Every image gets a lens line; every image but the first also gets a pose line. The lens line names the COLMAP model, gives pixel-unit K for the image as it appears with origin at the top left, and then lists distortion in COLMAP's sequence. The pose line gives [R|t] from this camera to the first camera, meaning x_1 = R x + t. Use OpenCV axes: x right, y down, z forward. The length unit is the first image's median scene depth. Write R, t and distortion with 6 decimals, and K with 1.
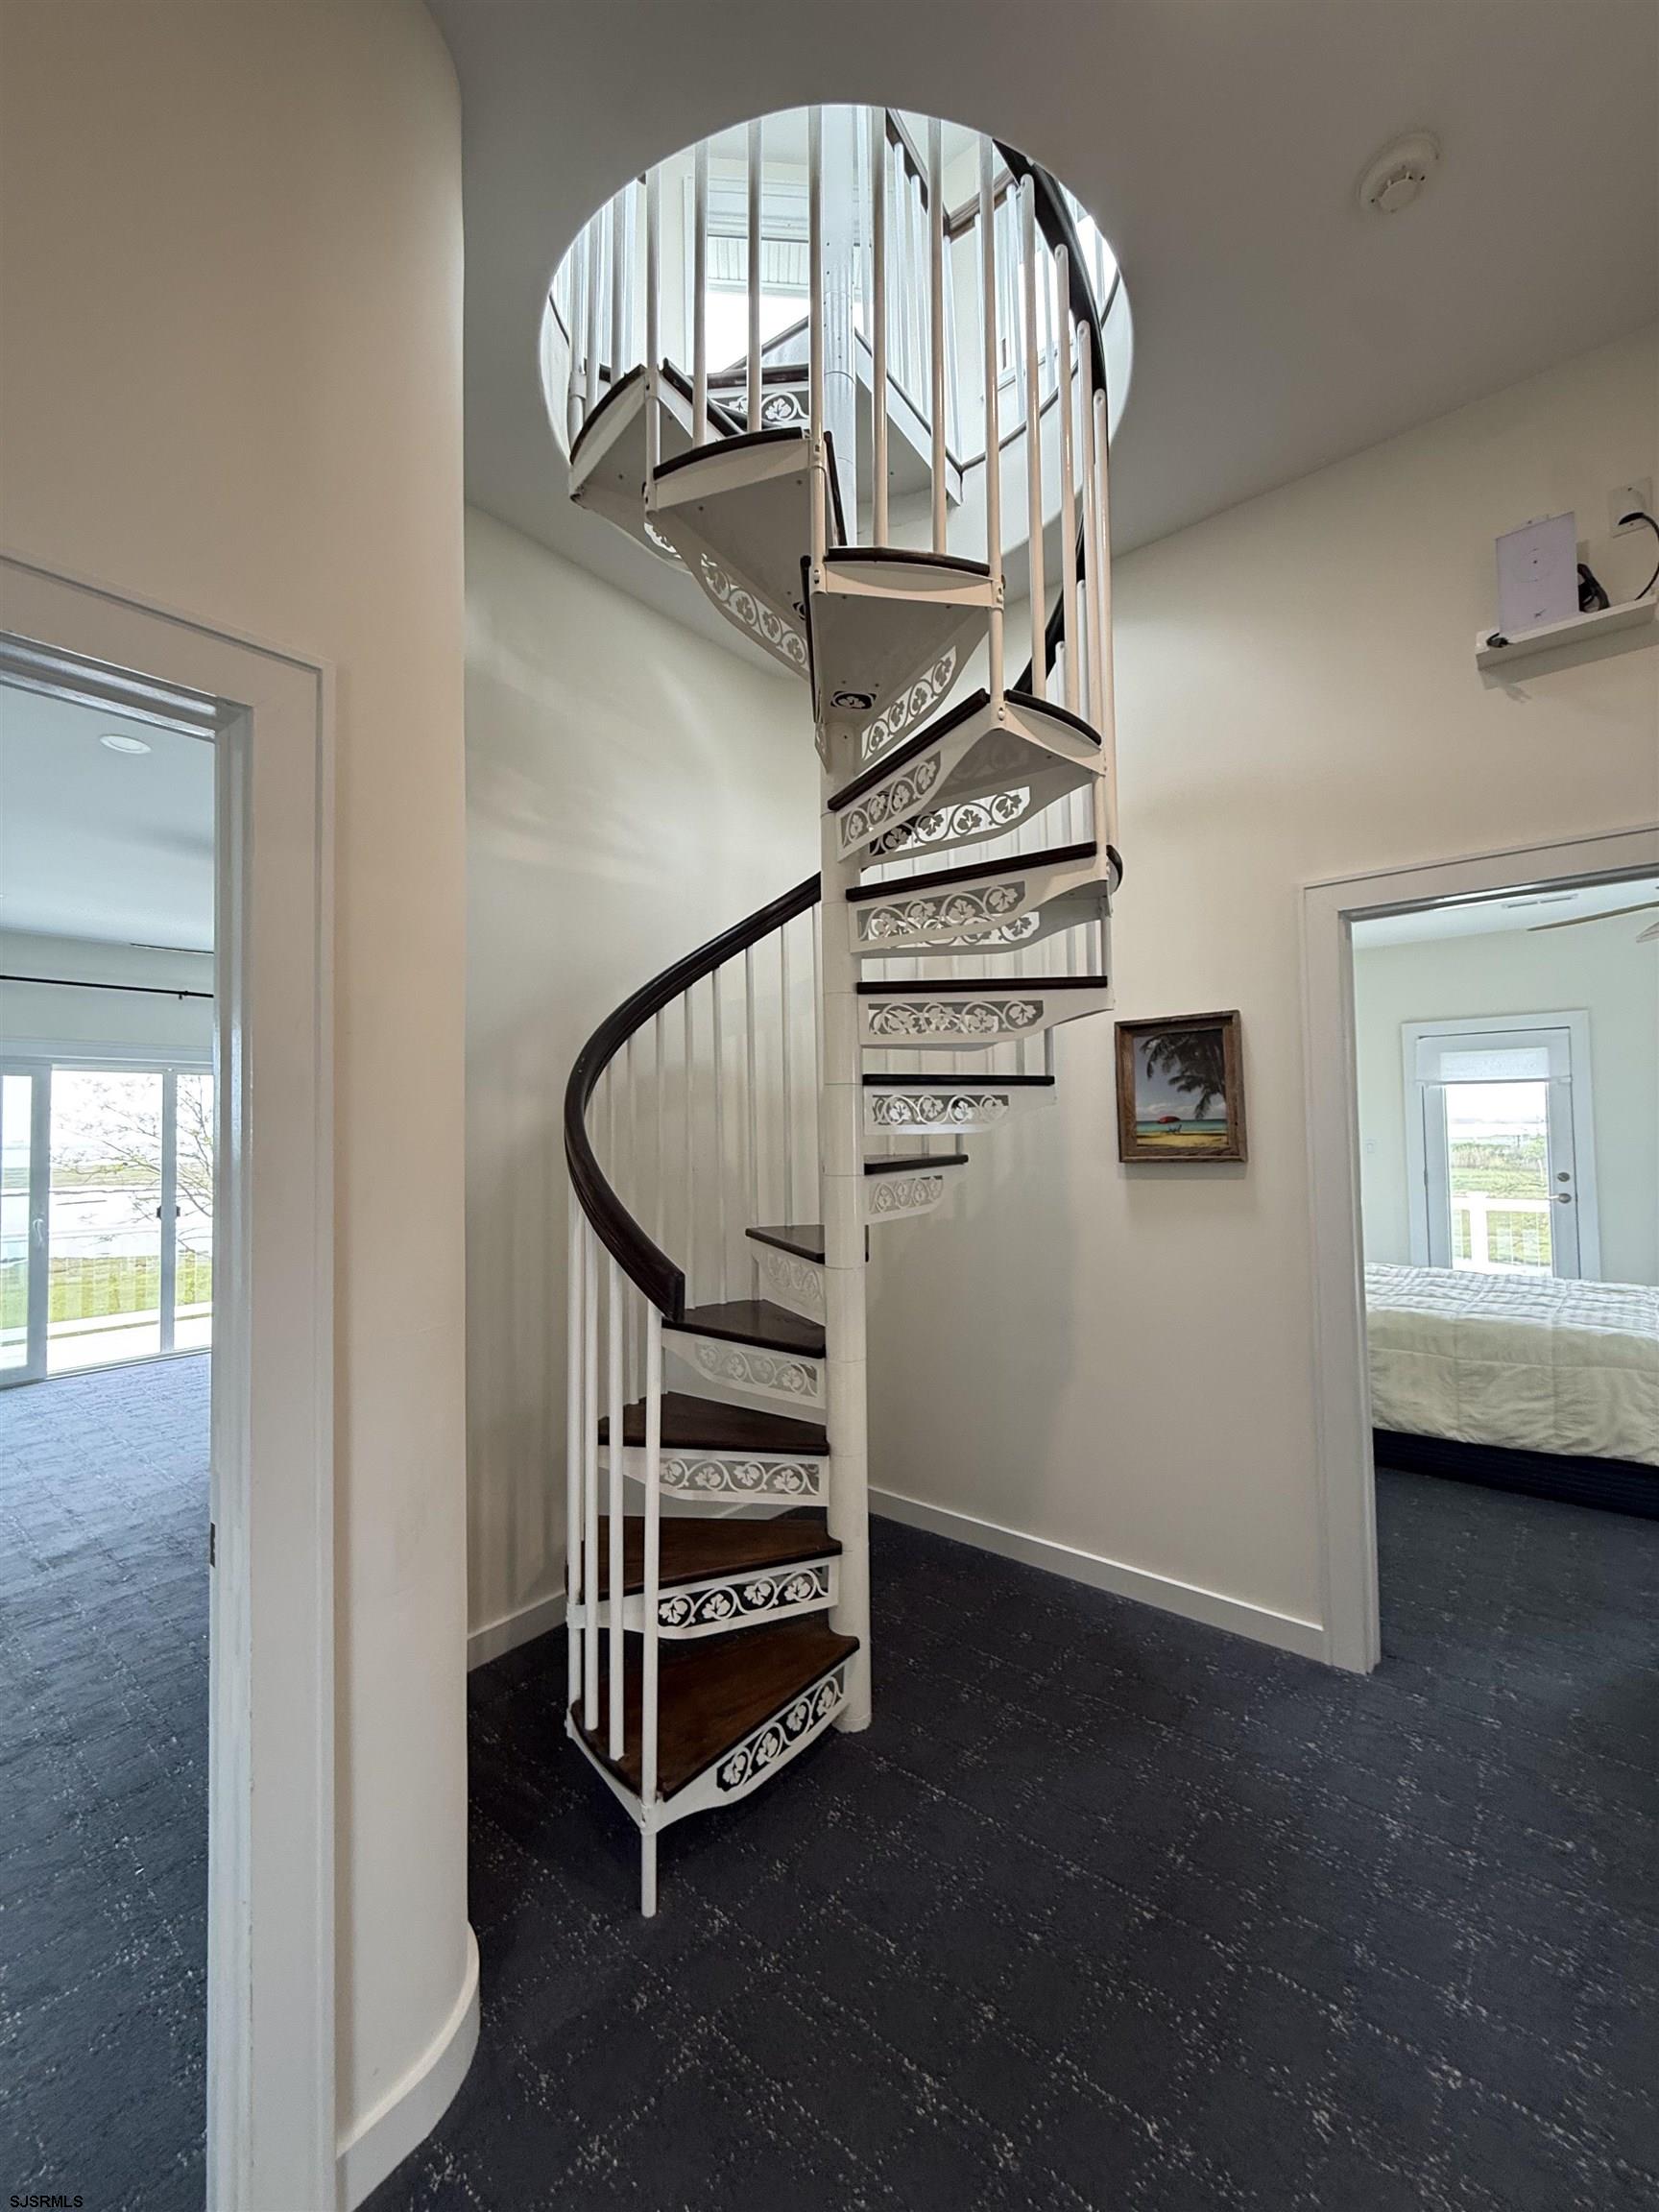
lens RADIAL K [[875.1, 0, 829.5], [0, 875.1, 1106.0], [0, 0, 1]] dist [-0.000878, -0.000190]
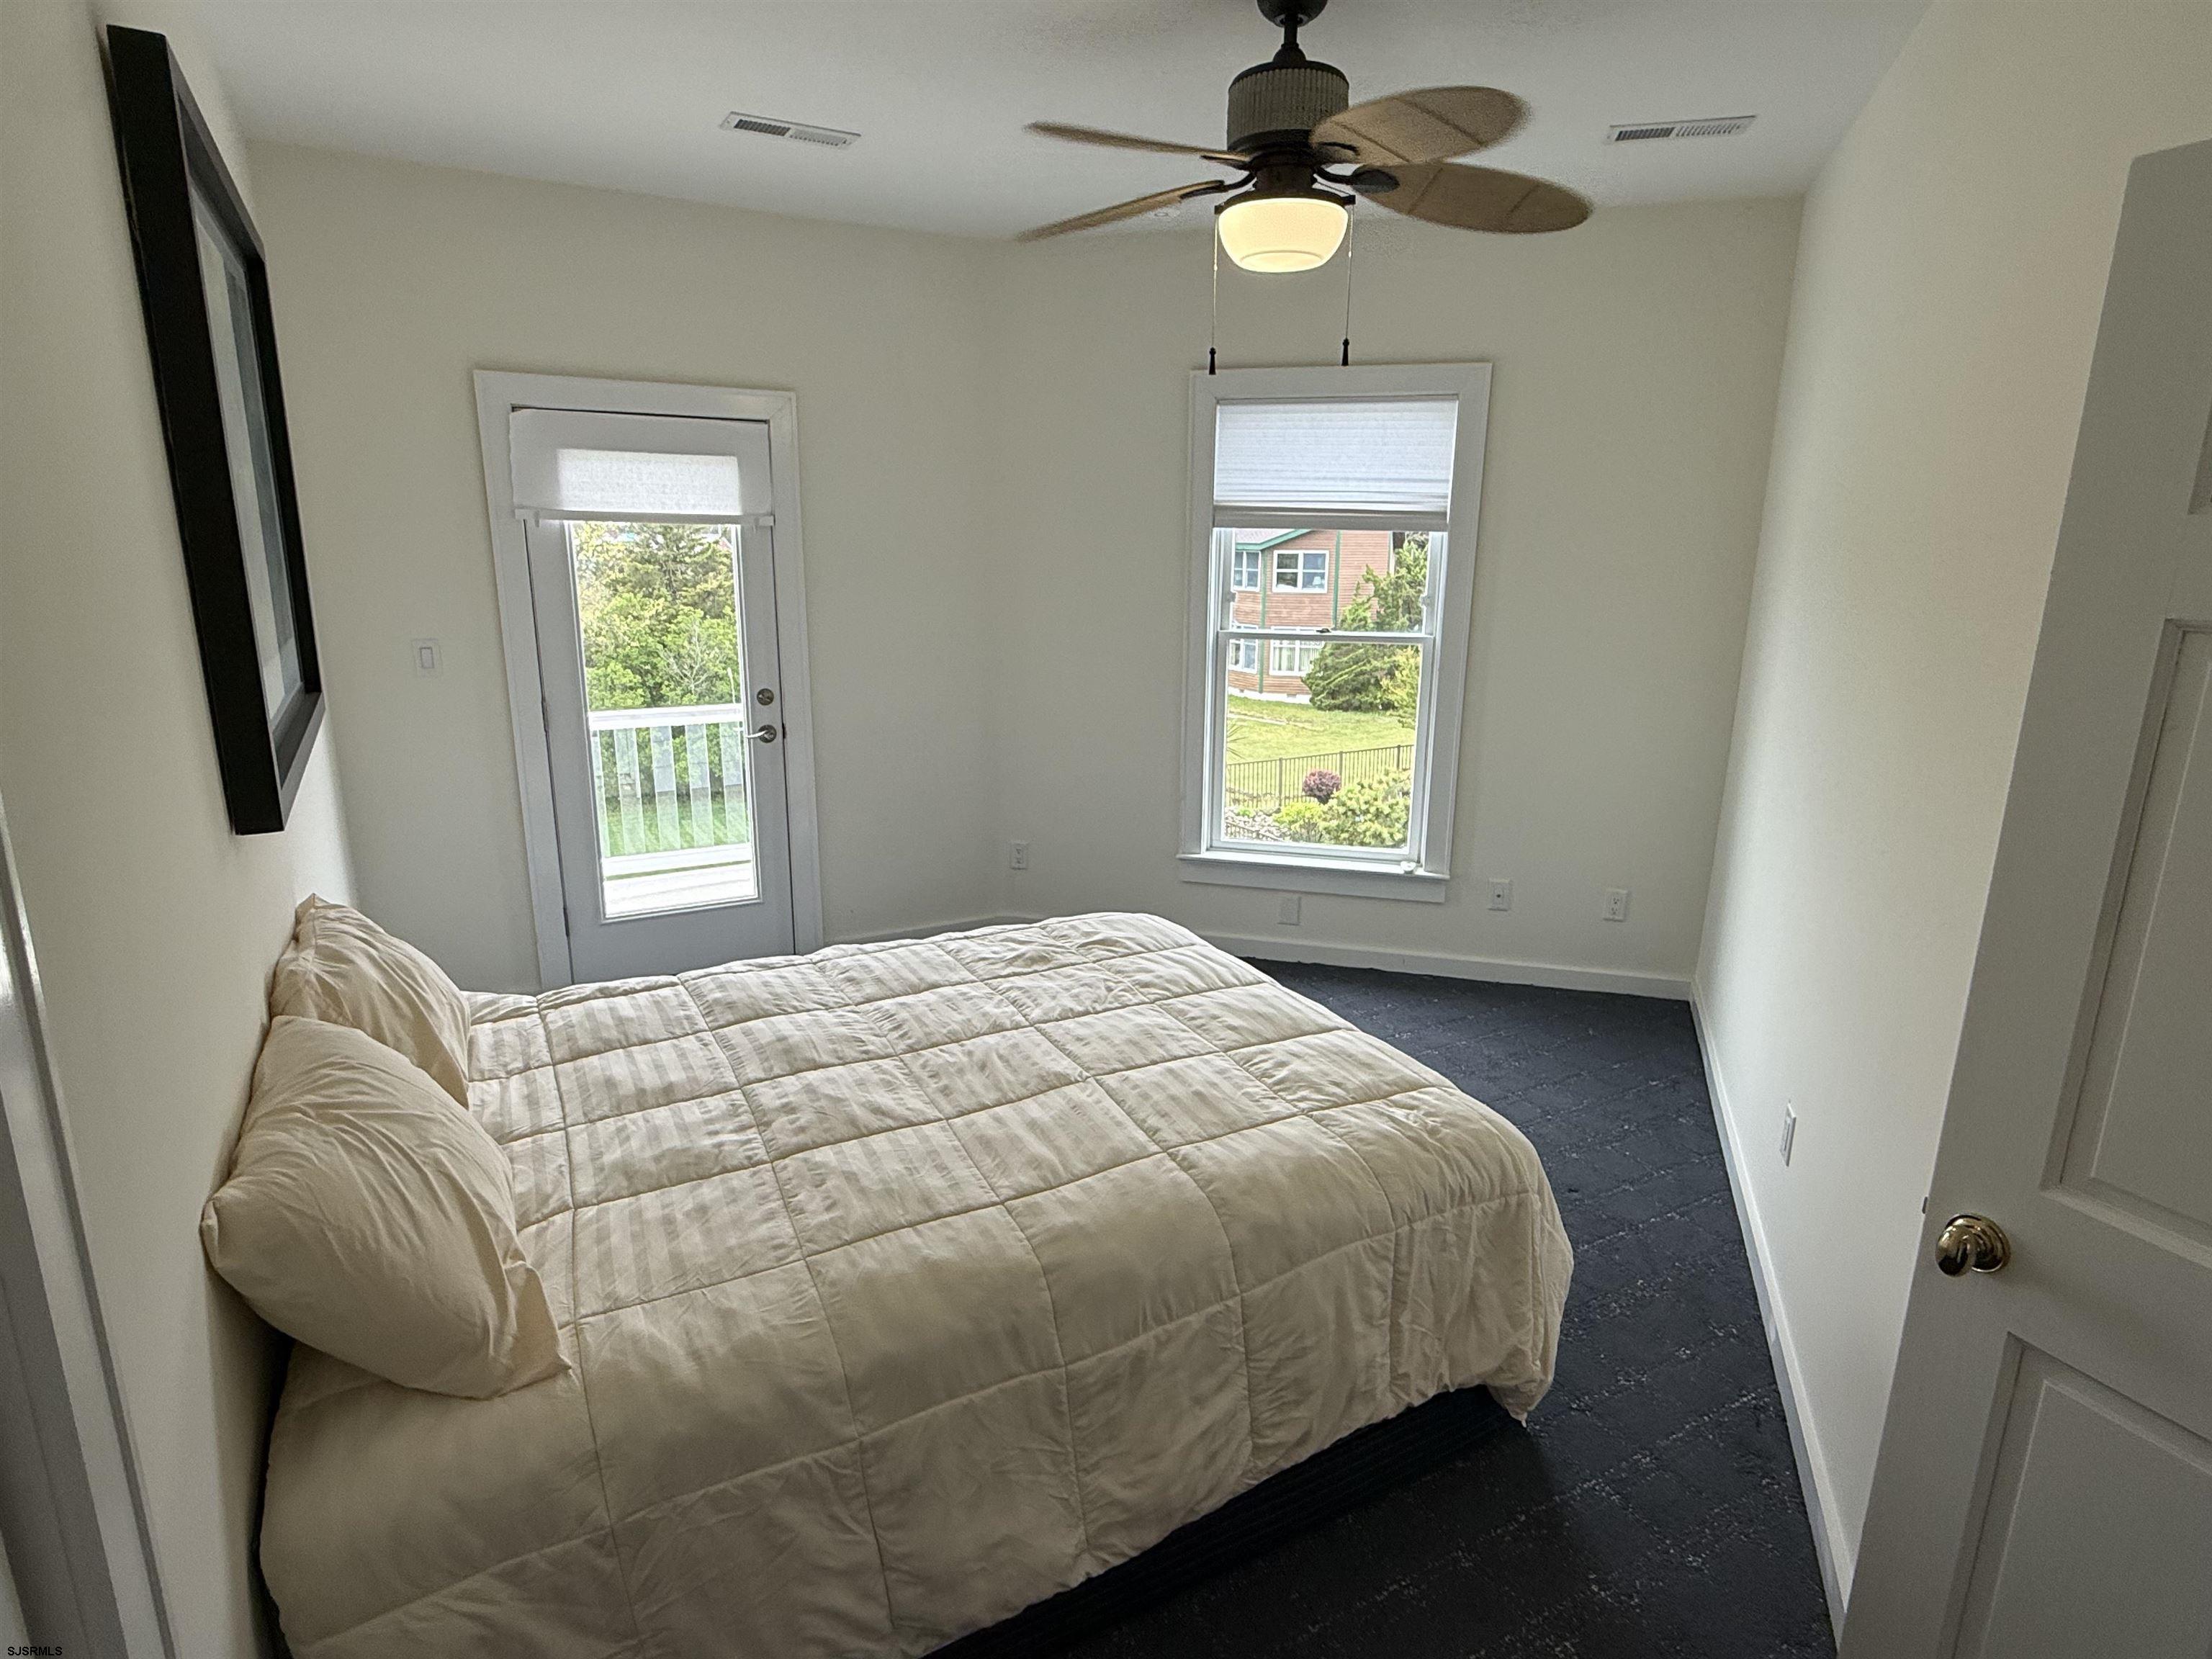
lens RADIAL K [[1168.8, 0, 1107.8], [0, 1168.8, 824.2], [0, 0, 1]] dist [0.001216, 0.000189]
pose [[0.349644, -0.201299, 0.915002, 0.330688], [-0.046962, 0.971651, 0.231707, -0.042294], [-0.935705, -0.123986, 0.330278, 0.865612]]
